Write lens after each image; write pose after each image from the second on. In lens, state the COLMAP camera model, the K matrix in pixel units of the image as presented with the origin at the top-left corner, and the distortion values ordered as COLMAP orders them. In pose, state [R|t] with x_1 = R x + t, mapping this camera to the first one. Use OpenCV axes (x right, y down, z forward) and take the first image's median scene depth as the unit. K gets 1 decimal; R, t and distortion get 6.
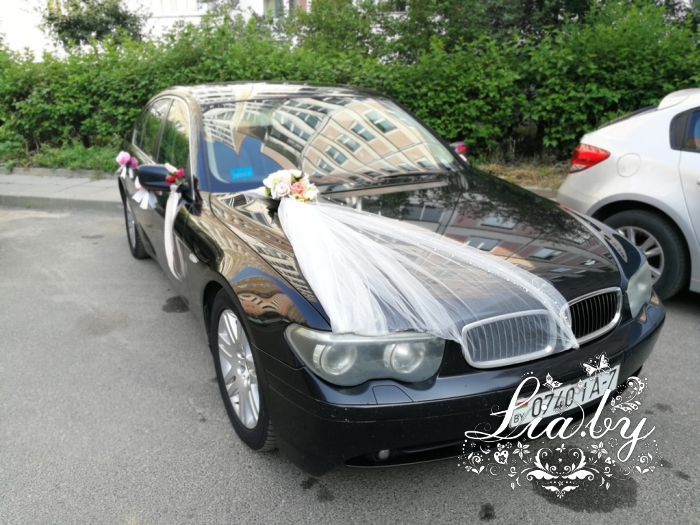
lens RADIAL K [[590.7, 0, 350.0], [0, 590.7, 262.5], [0, 0, 1]] dist [0.002686, 0.022393]
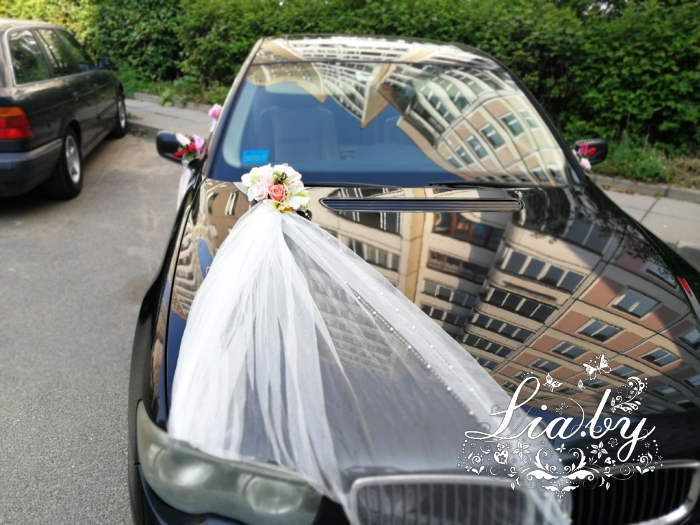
lens RADIAL K [[590.7, 0, 350.0], [0, 590.7, 262.5], [0, 0, 1]] dist [0.002686, 0.022393]
pose [[0.927543, 0.184151, -0.325195, 0.097413], [-0.154653, 0.981302, 0.114578, -0.052388], [0.340214, -0.055983, 0.938680, 0.119313]]
